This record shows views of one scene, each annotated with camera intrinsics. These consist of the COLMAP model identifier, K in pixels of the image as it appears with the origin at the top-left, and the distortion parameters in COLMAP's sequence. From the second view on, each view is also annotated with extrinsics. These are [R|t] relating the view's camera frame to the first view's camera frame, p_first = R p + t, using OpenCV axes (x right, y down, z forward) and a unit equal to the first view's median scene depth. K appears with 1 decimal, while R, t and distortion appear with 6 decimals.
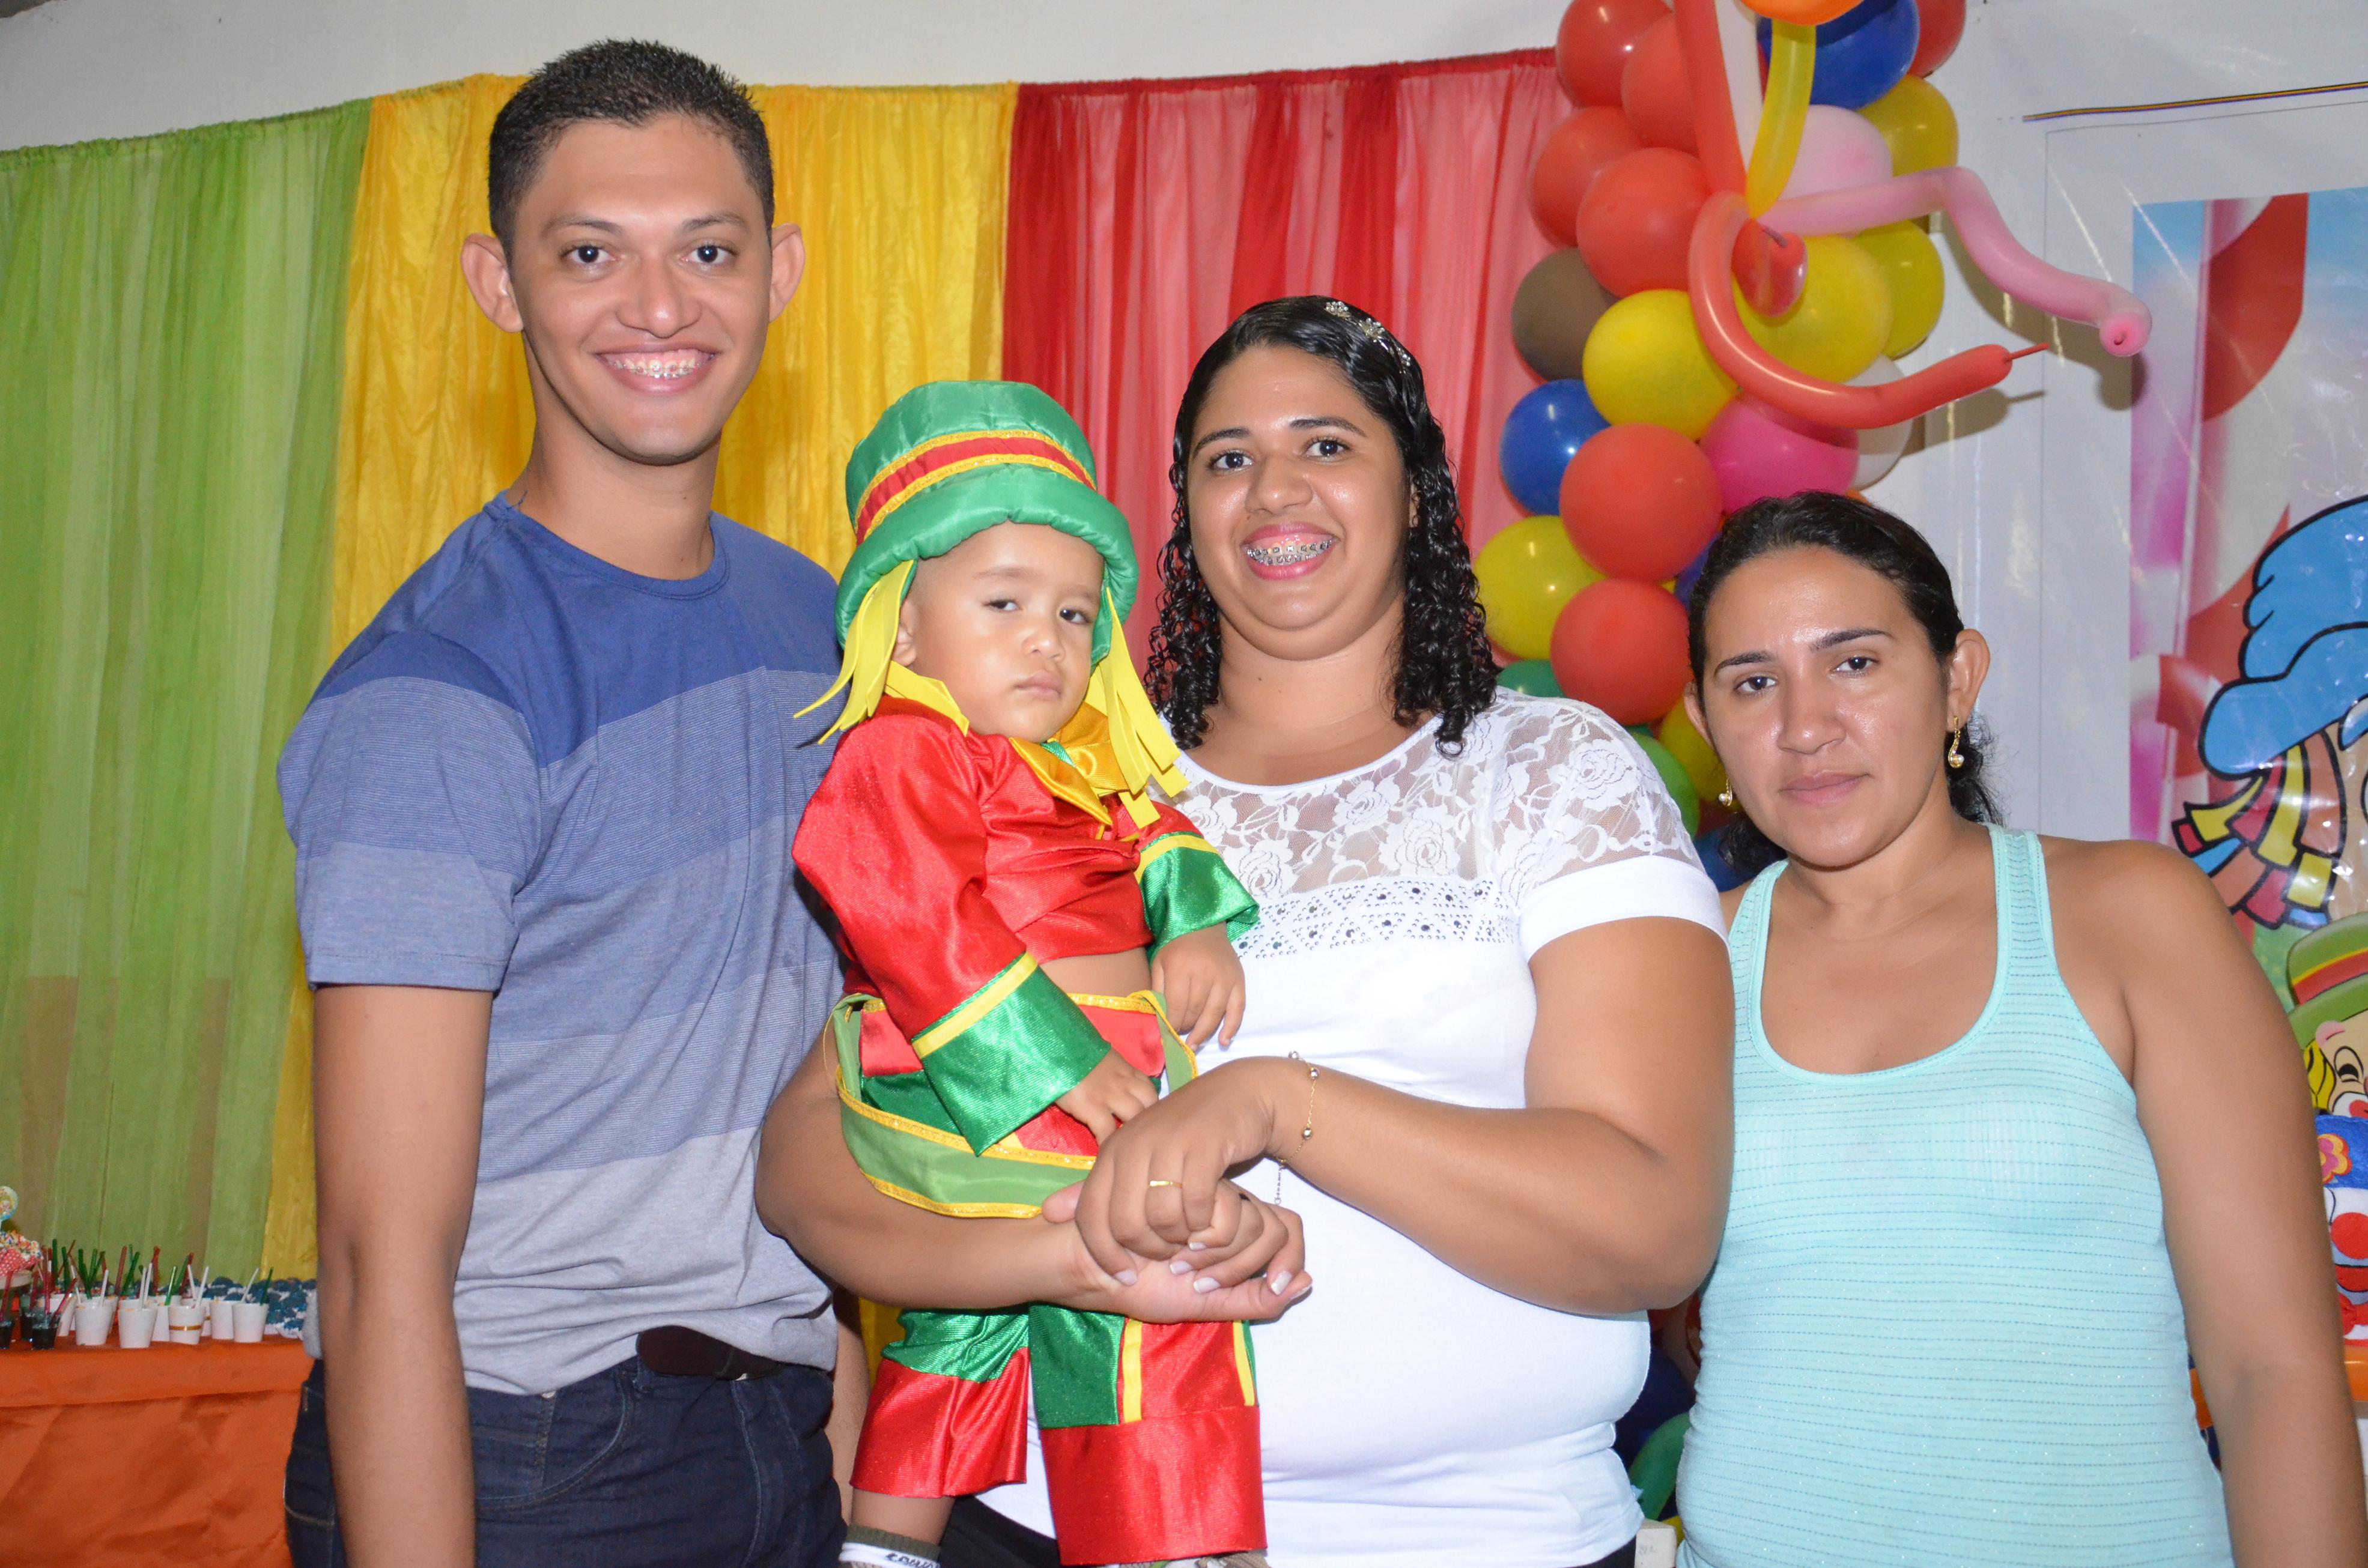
lens RADIAL K [[3104.9, 0, 1197.5], [0, 3104.9, 780.0], [0, 0, 1]] dist [0.050001, 0.424796]
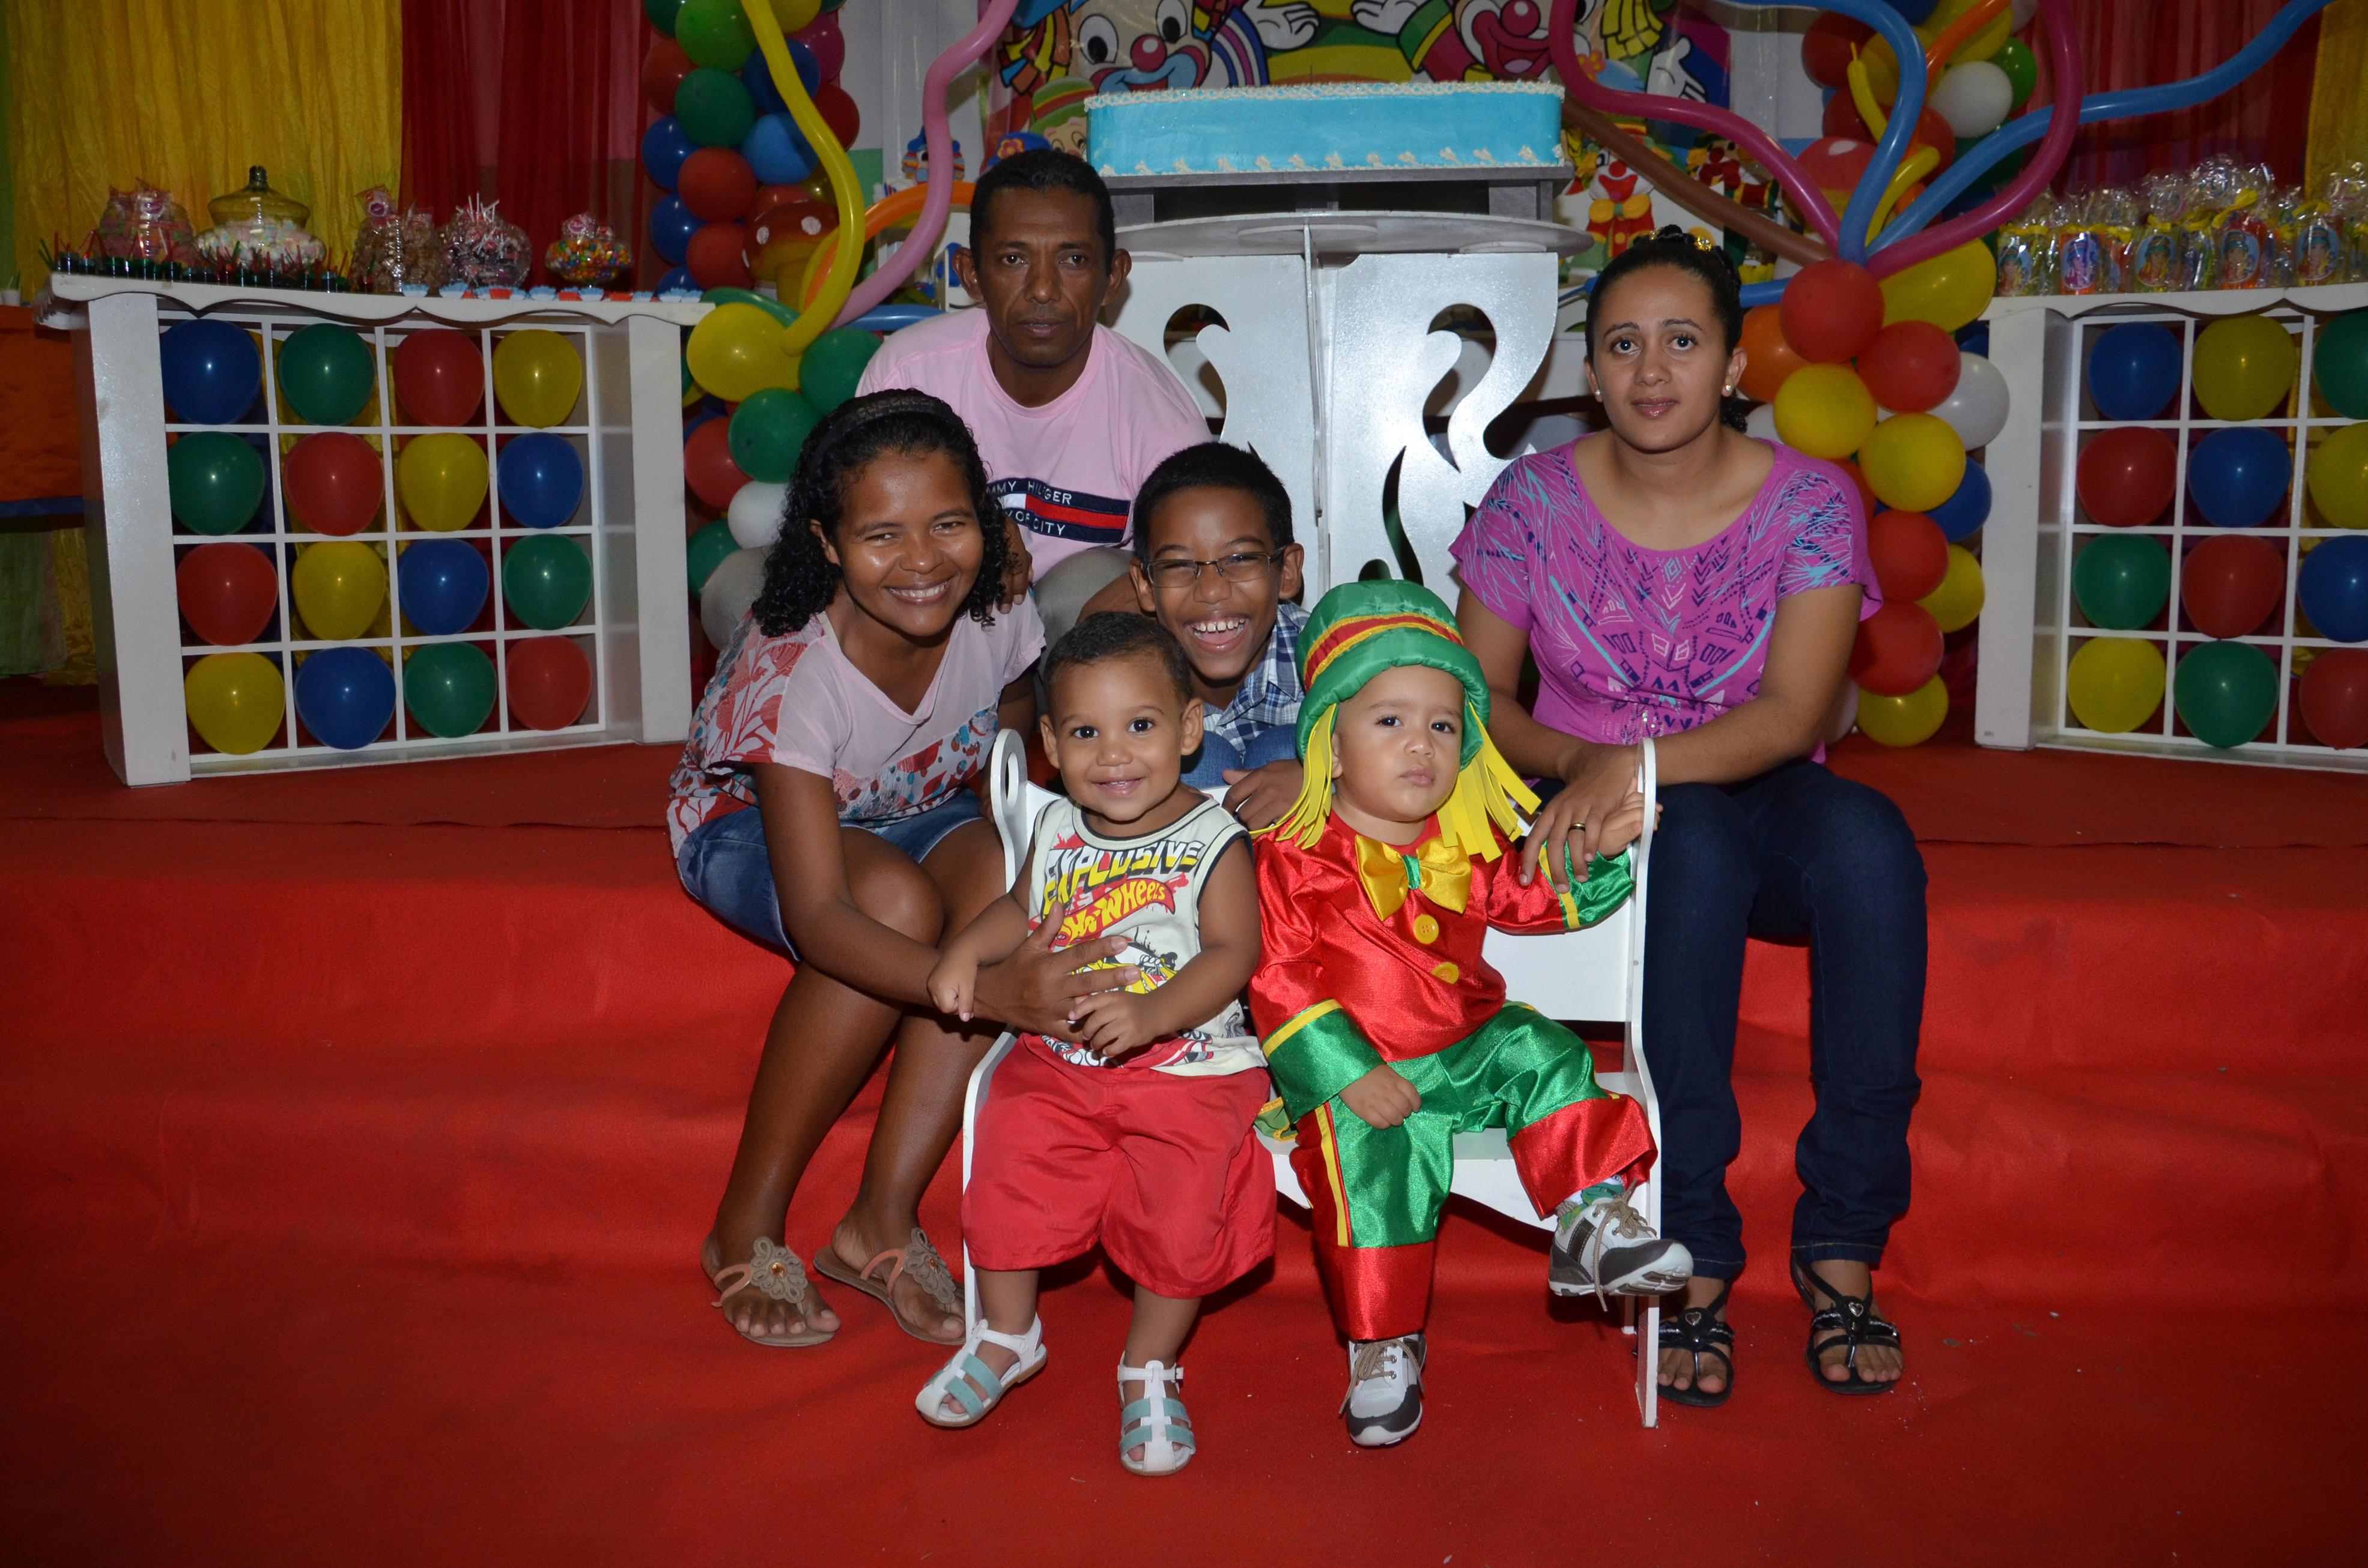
lens RADIAL K [[1862.2, 0, 1205.1], [0, 1862.2, 776.6], [0, 0, 1]] dist [-0.163332, 0.133231]
pose [[0.959800, -0.073616, 0.270858, 0.081823], [0.004495, 0.968901, 0.247409, 0.181156], [-0.280647, -0.236246, 0.930282, -0.272809]]
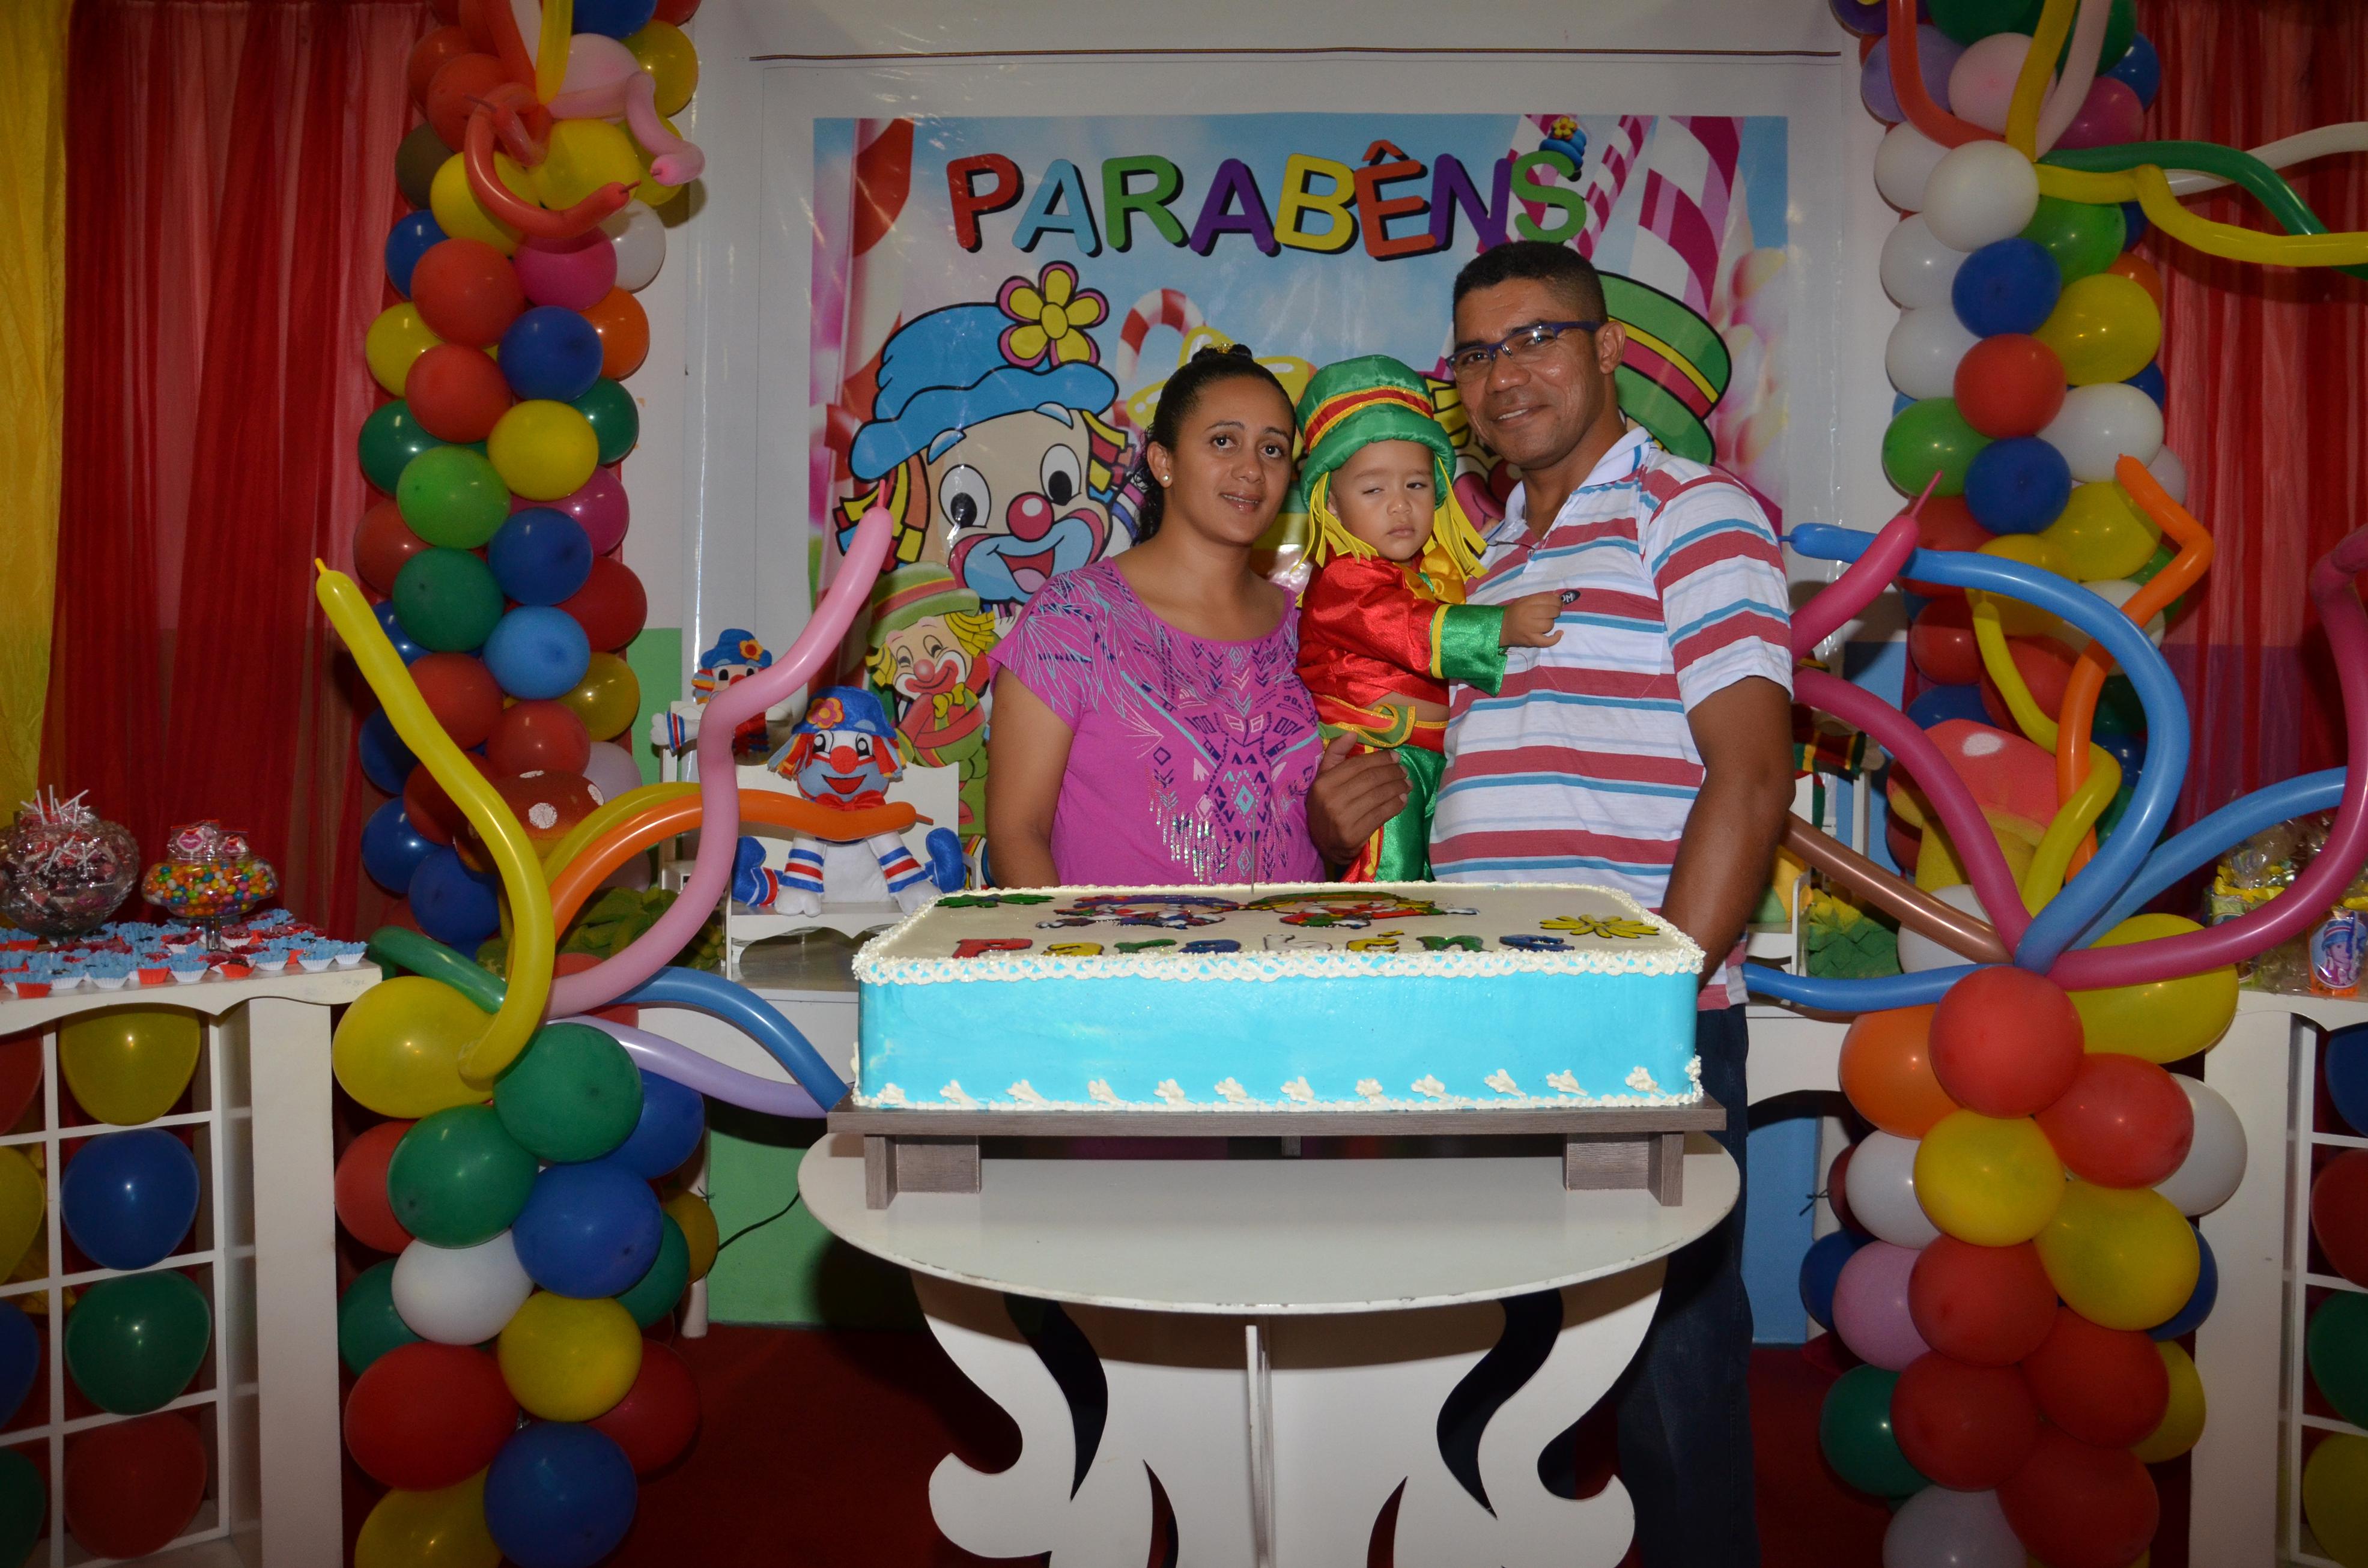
lens RADIAL K [[1862.2, 0, 1205.1], [0, 1862.2, 776.6], [0, 0, 1]] dist [-0.163332, 0.133231]
pose [[0.946718, -0.030860, 0.320580, 0.184983], [-0.013187, 0.990850, 0.134325, 0.019543], [-0.321792, -0.131396, 0.937649, 0.041055]]
